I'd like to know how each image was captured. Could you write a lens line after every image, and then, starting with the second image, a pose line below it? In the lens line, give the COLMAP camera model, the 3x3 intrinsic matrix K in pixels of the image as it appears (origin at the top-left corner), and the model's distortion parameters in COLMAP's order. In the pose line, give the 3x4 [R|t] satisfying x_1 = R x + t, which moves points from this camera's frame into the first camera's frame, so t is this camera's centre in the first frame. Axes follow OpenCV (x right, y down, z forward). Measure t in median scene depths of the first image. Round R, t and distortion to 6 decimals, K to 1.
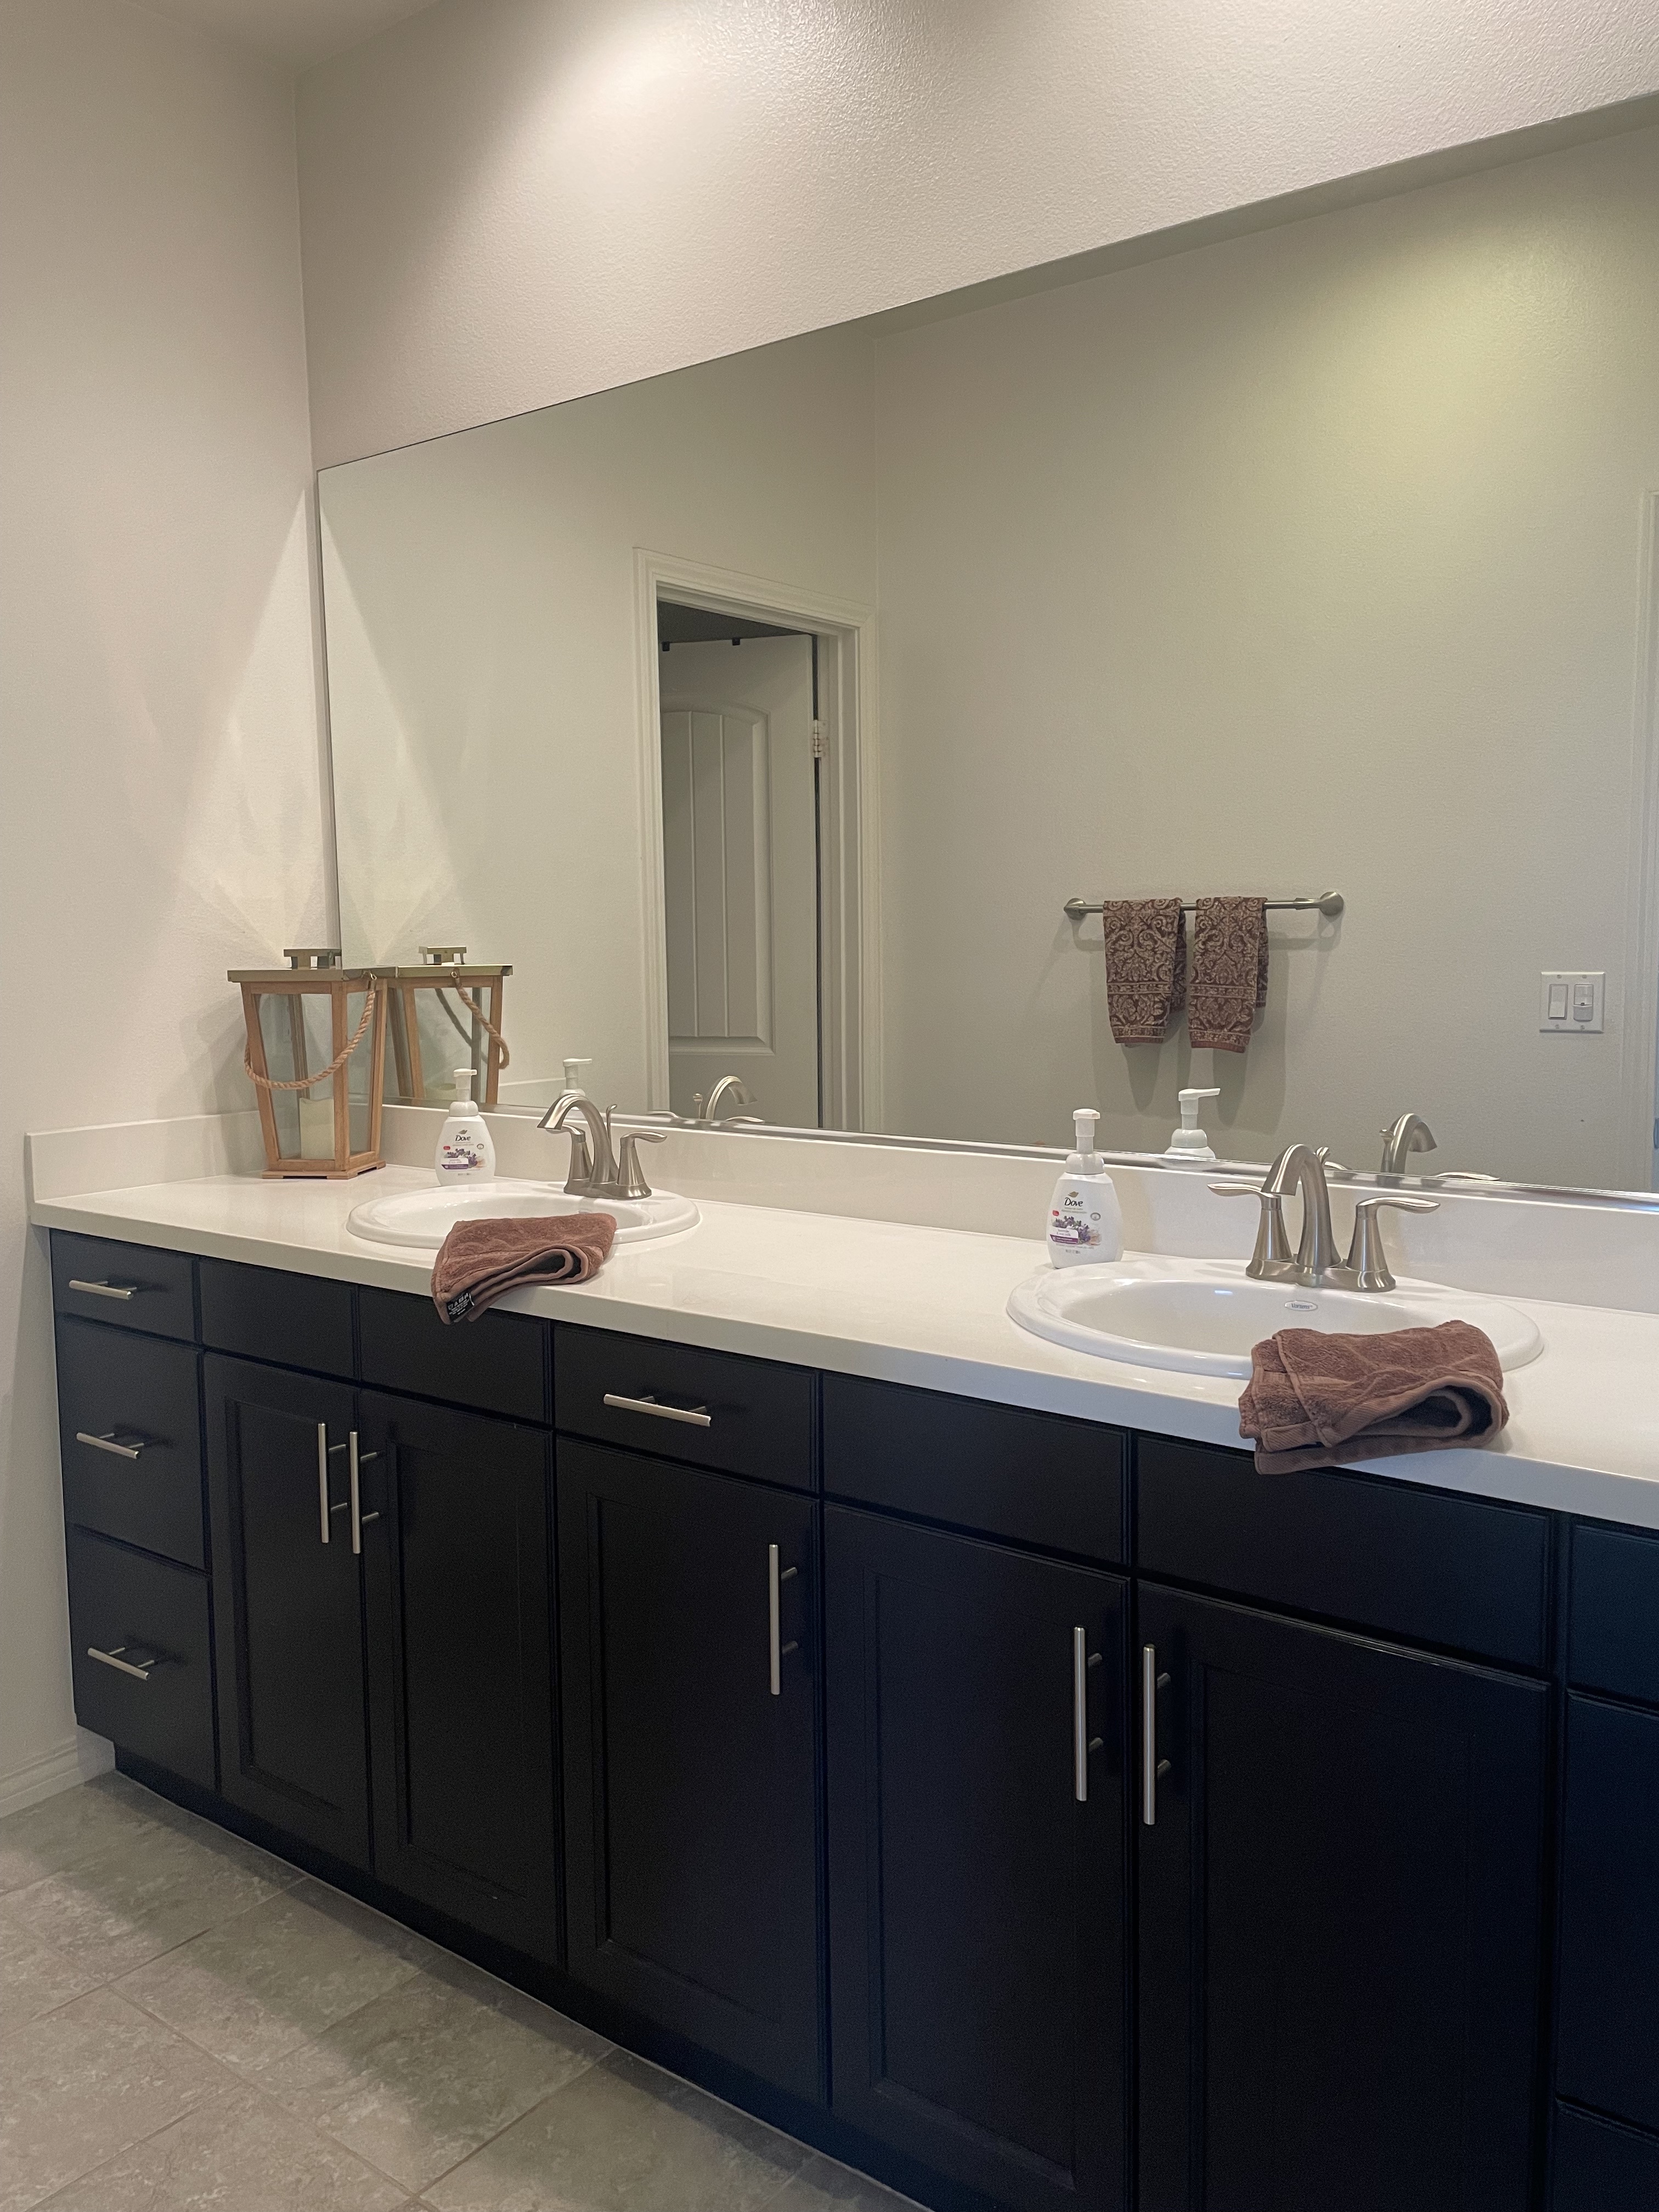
lens RADIAL K [[1682.2, 0, 841.4], [0, 1682.2, 1094.9], [0, 0, 1]] dist [0.098771, -0.133915]
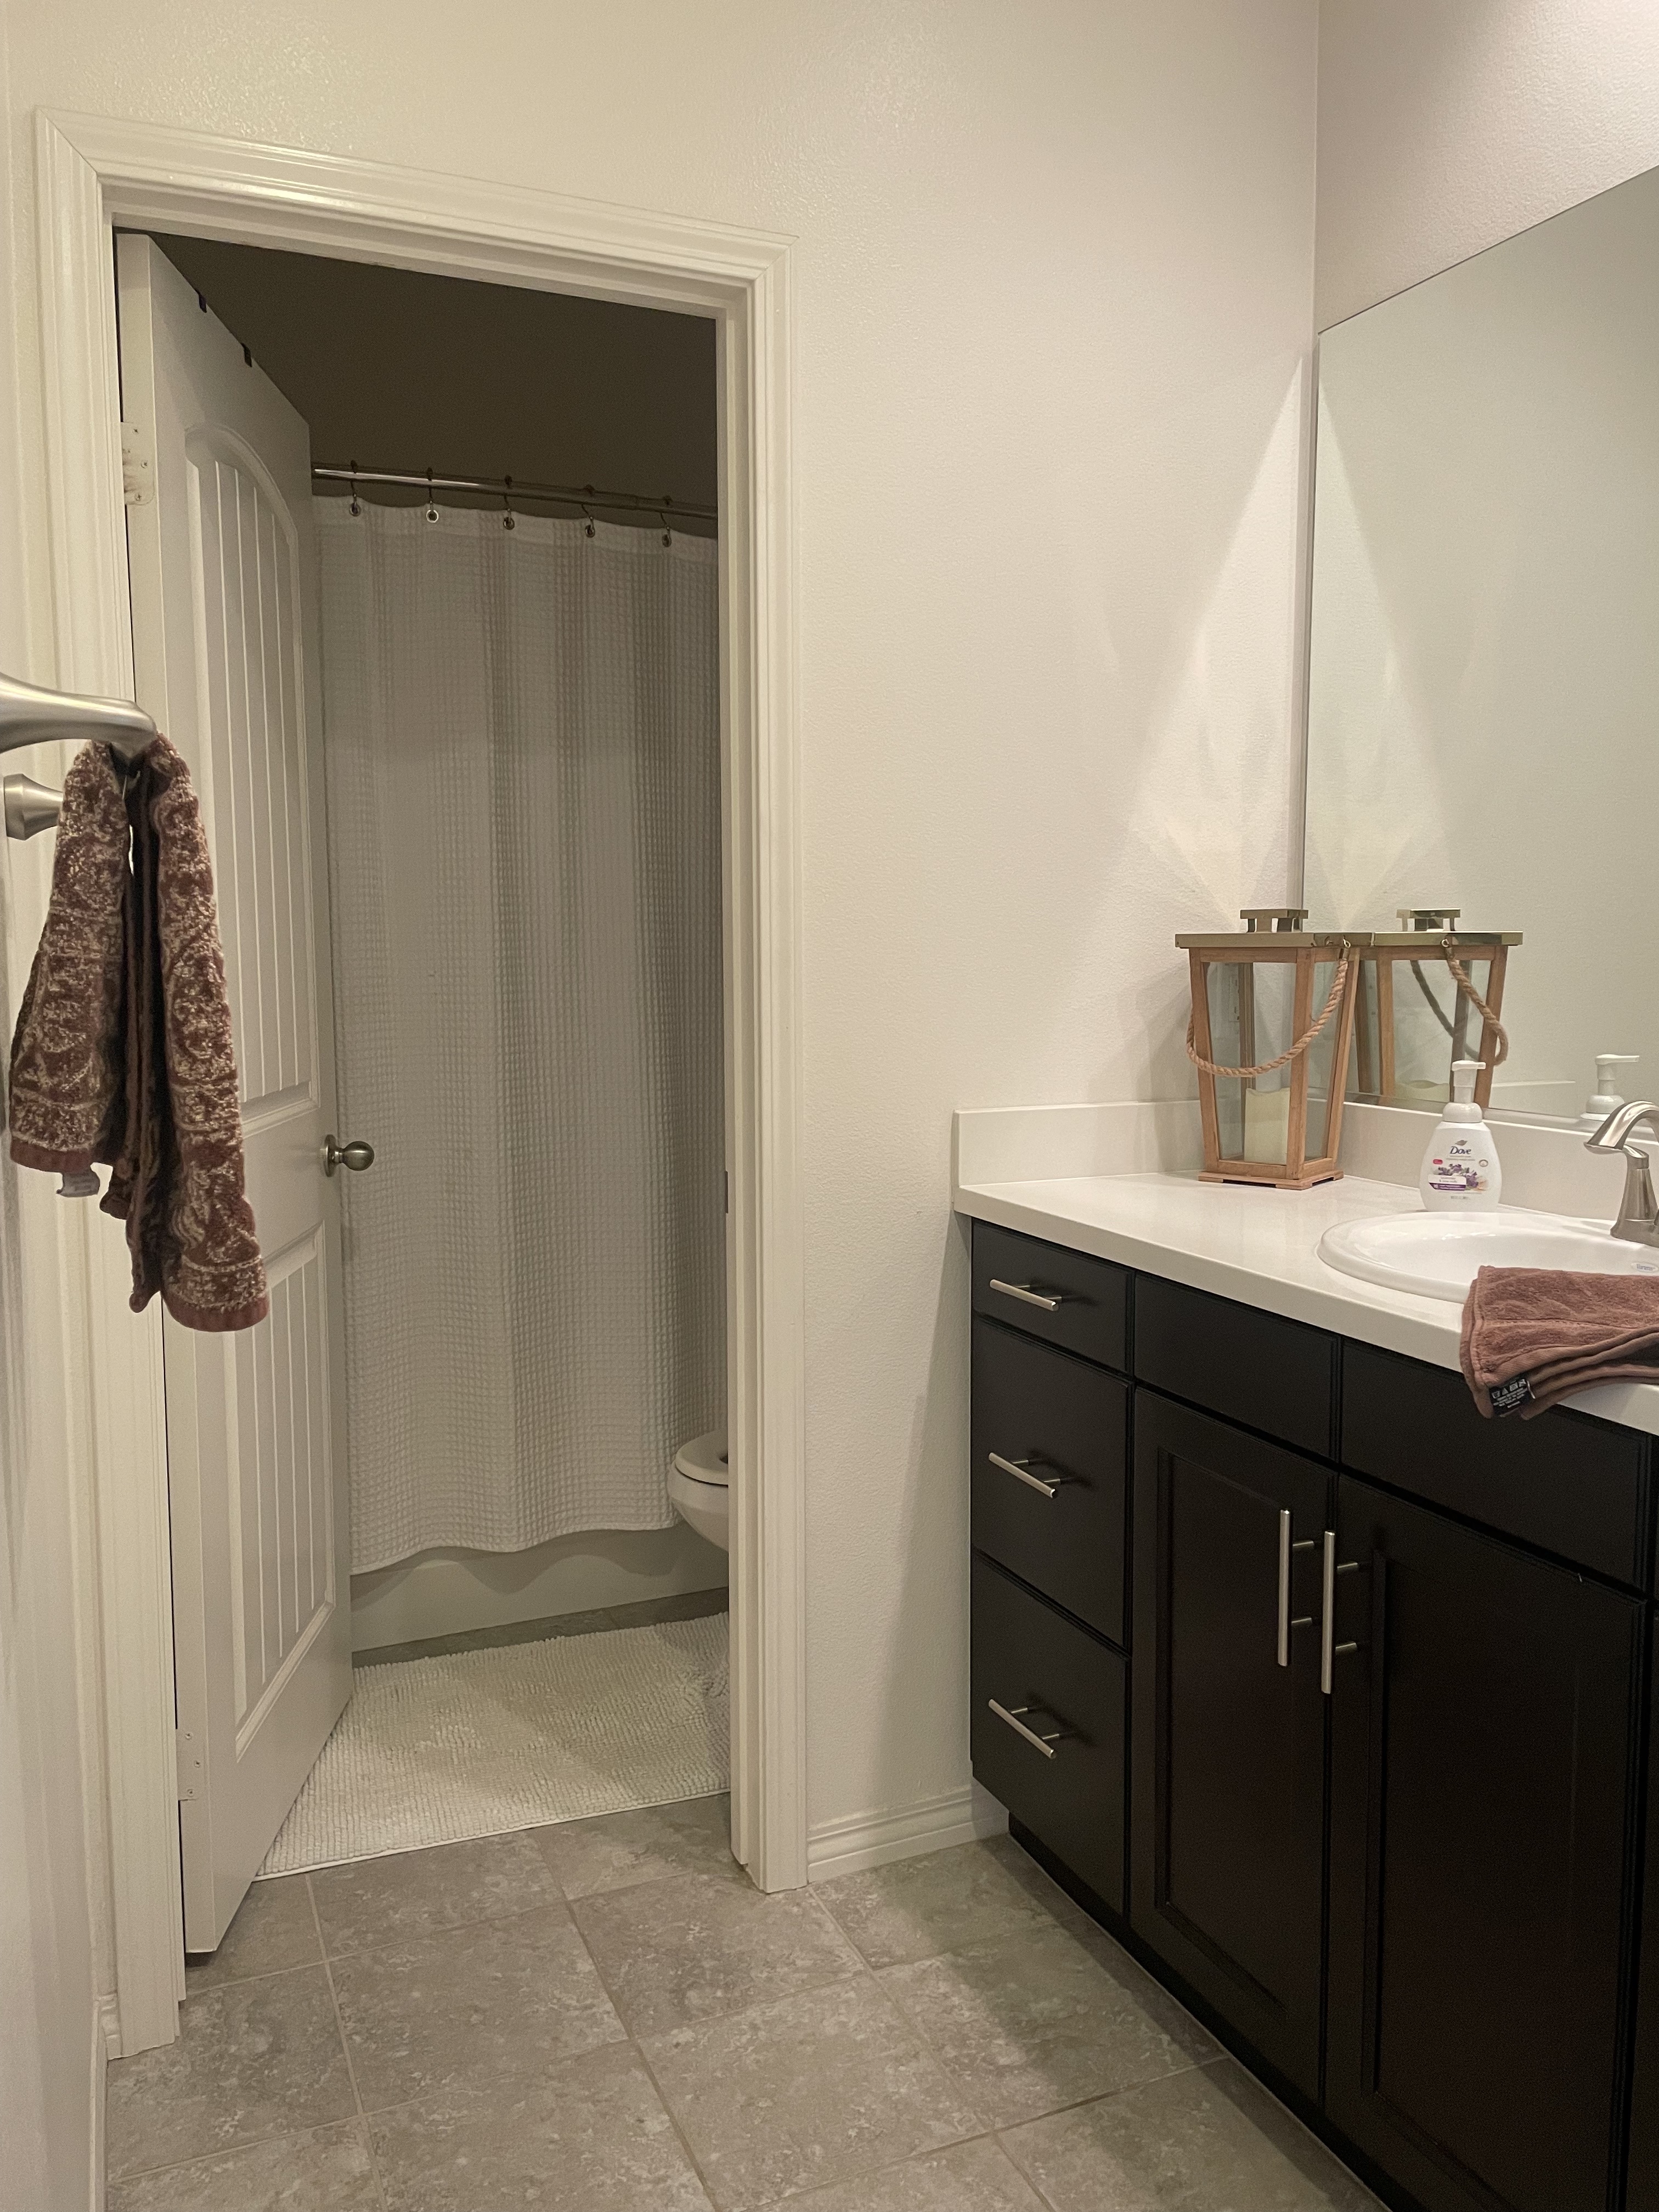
lens RADIAL K [[1682.2, 0, 841.4], [0, 1682.2, 1094.9], [0, 0, 1]] dist [0.098771, -0.133915]
pose [[0.875585, 0.054848, -0.479939, -0.100696], [-0.055095, 0.998389, 0.013583, 0.005257], [0.479911, 0.014549, 0.877196, 0.185659]]
